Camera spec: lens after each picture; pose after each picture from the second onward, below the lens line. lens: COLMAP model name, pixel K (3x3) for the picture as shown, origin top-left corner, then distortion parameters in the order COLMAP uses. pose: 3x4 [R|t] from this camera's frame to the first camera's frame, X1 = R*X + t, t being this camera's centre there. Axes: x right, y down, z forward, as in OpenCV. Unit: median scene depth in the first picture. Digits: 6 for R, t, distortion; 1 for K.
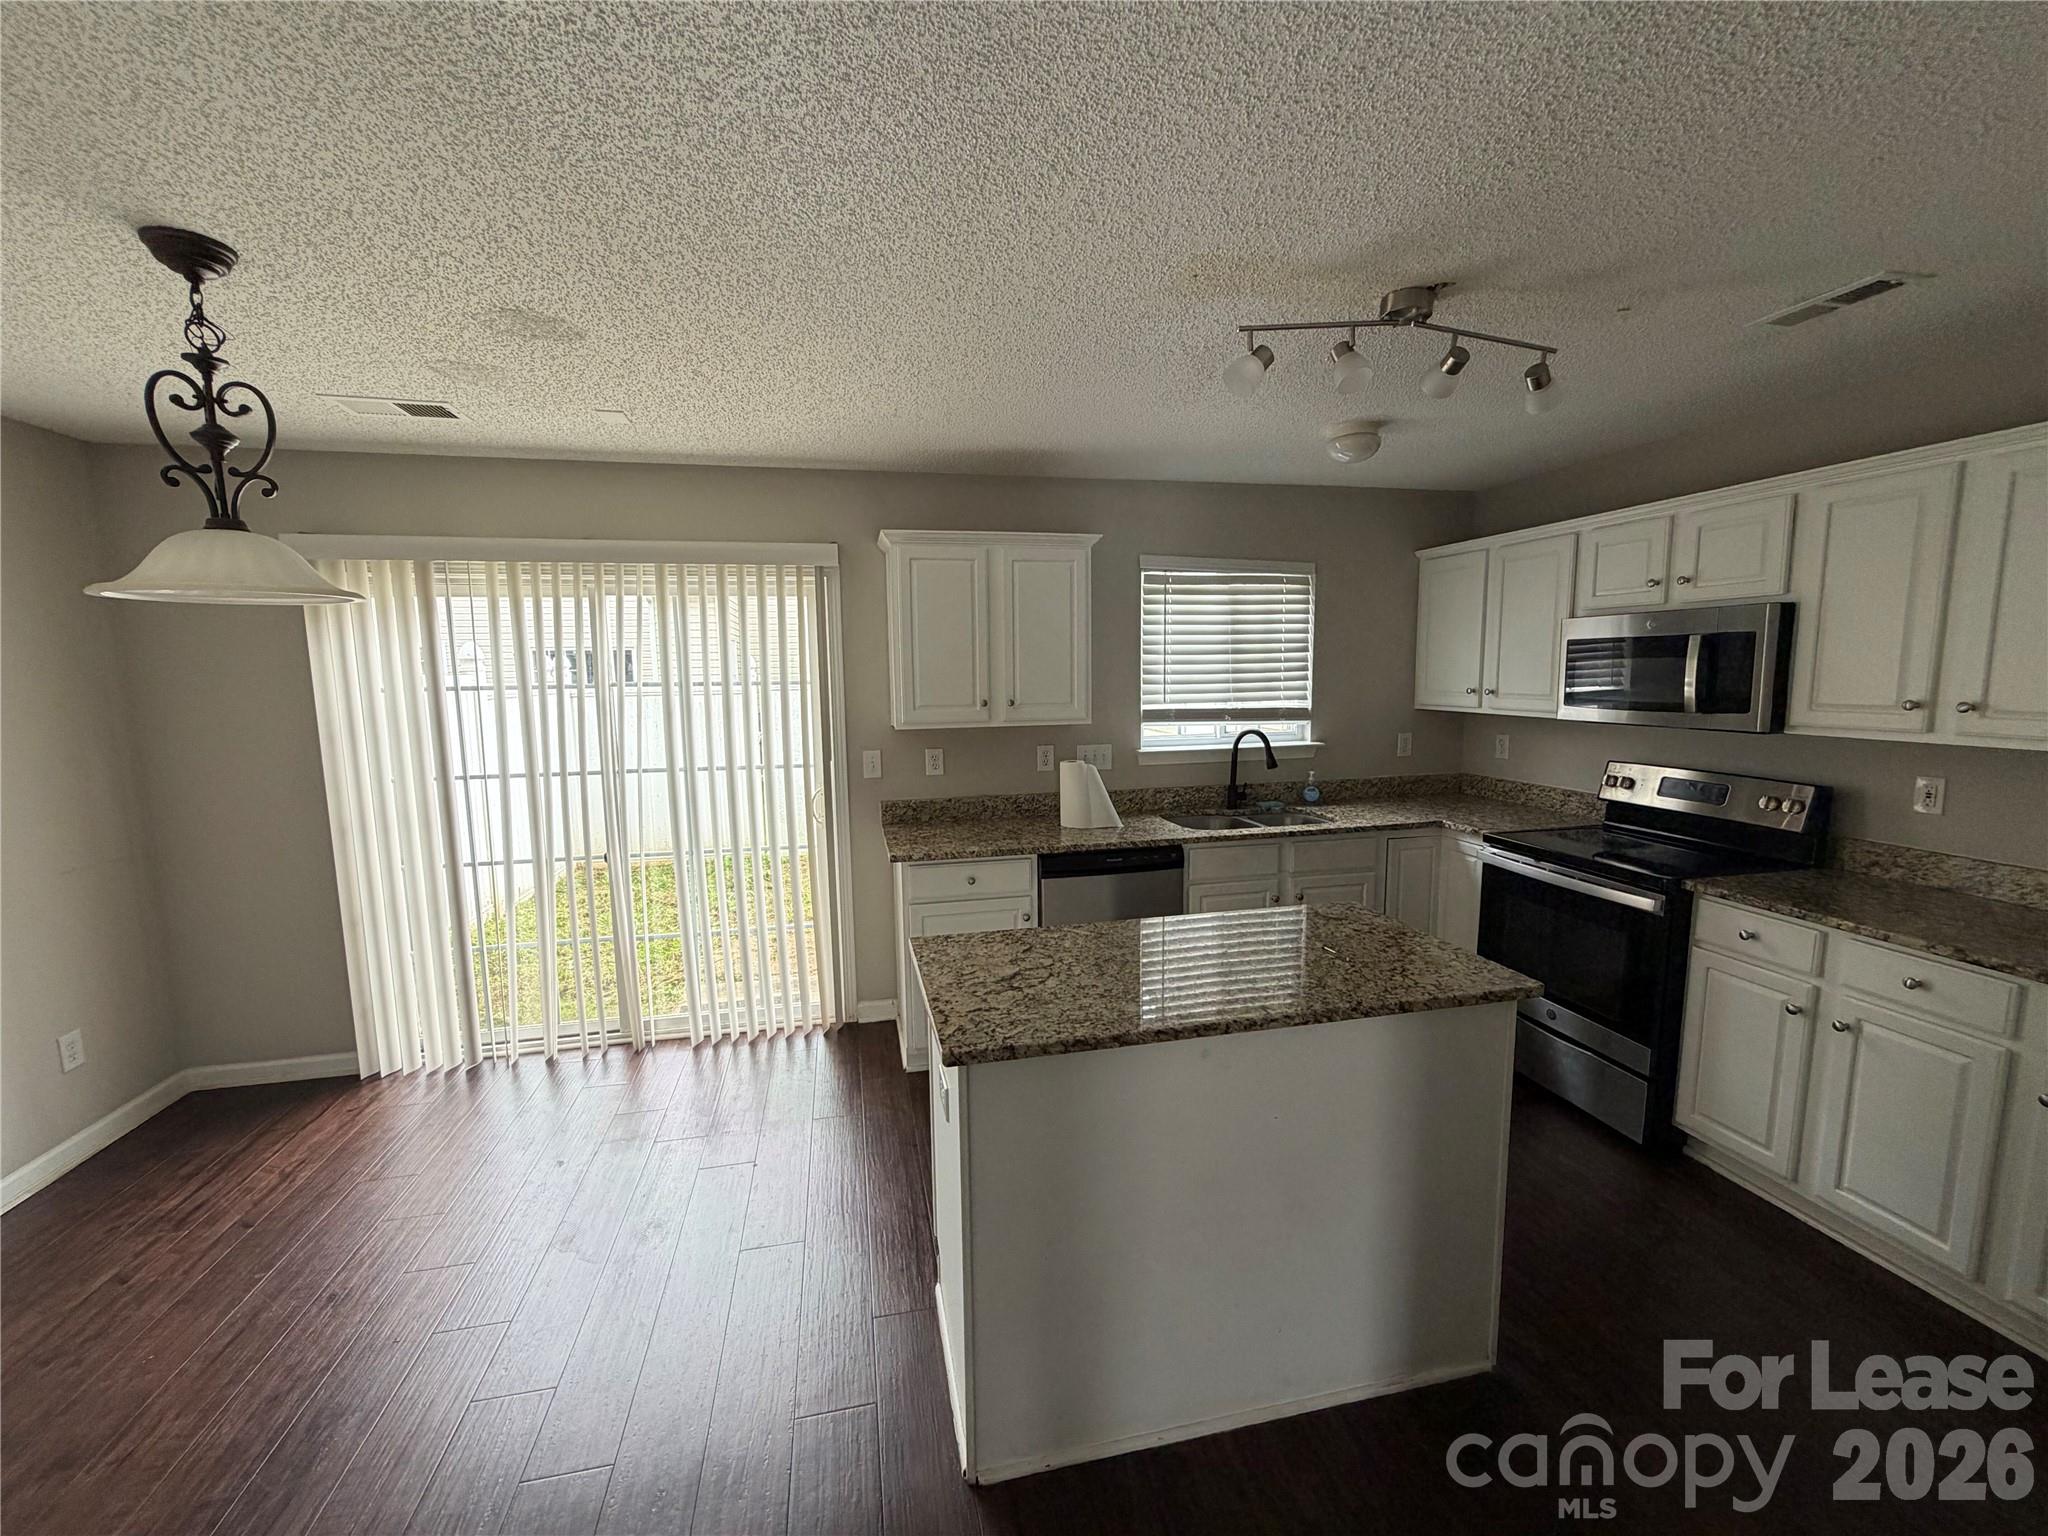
lens RADIAL K [[814.6, 0, 1020.4], [0, 814.6, 765.2], [0, 0, 1]] dist [-0.000535, -0.000012]
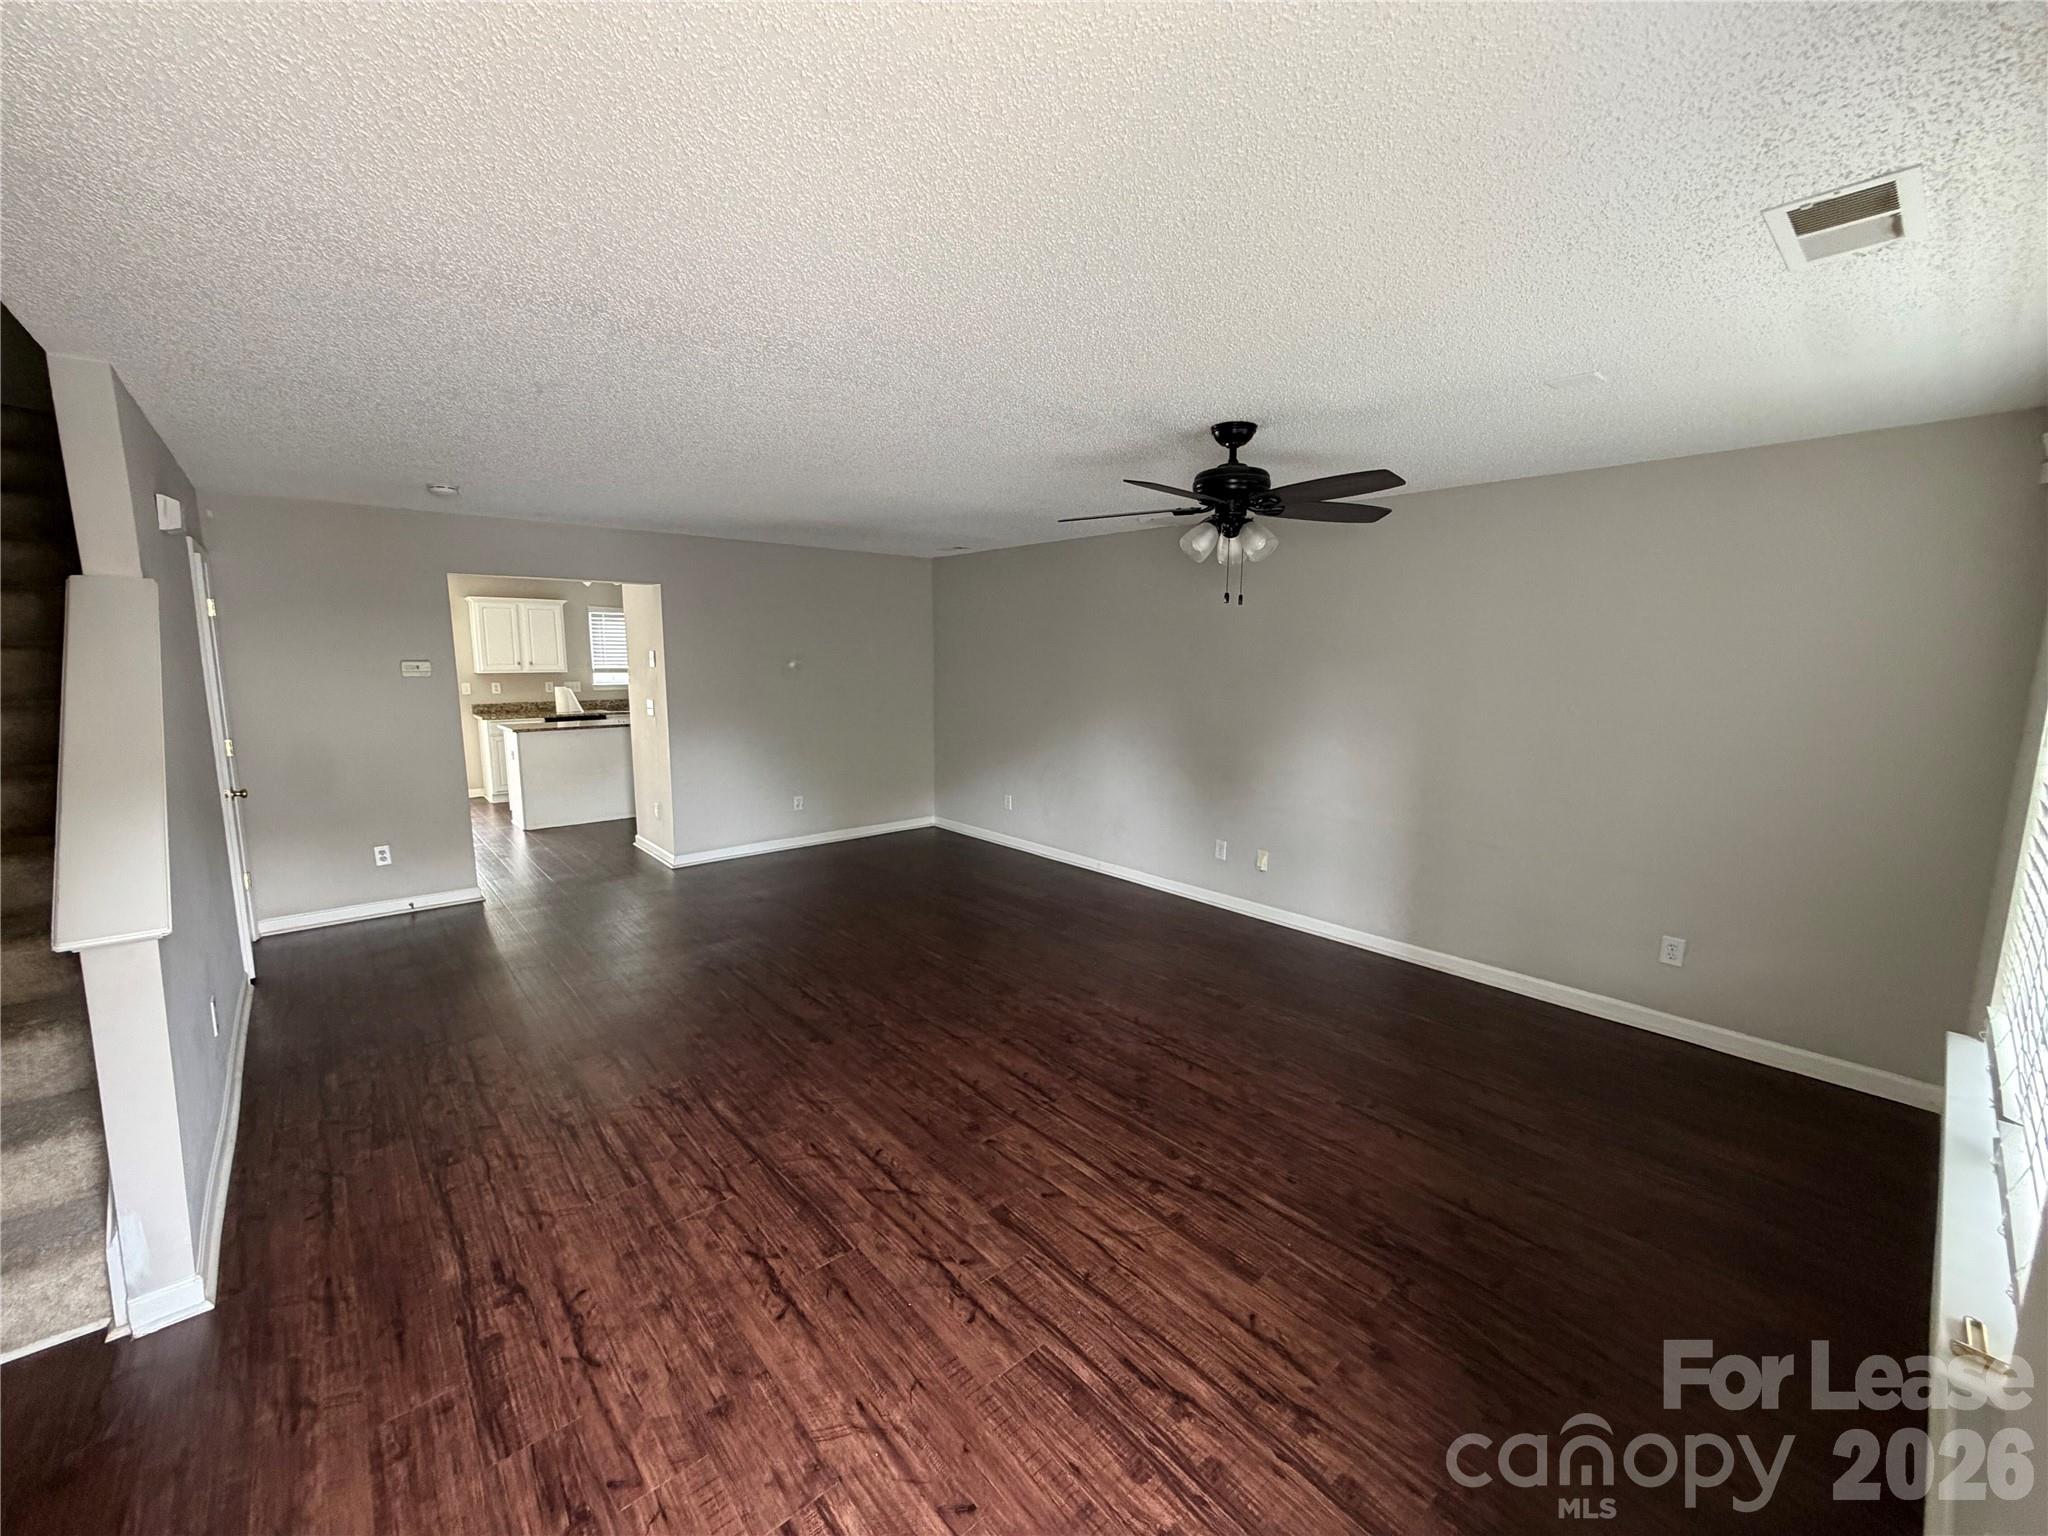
lens RADIAL K [[814.6, 0, 1020.6], [0, 814.6, 771.7], [0, 0, 1]] dist [-0.000535, -0.000012]
pose [[0.874565, -0.054973, 0.481782, 0.081797], [0.043315, 0.998438, 0.035298, 0.235261], [-0.482970, -0.010002, 0.875580, -1.957528]]
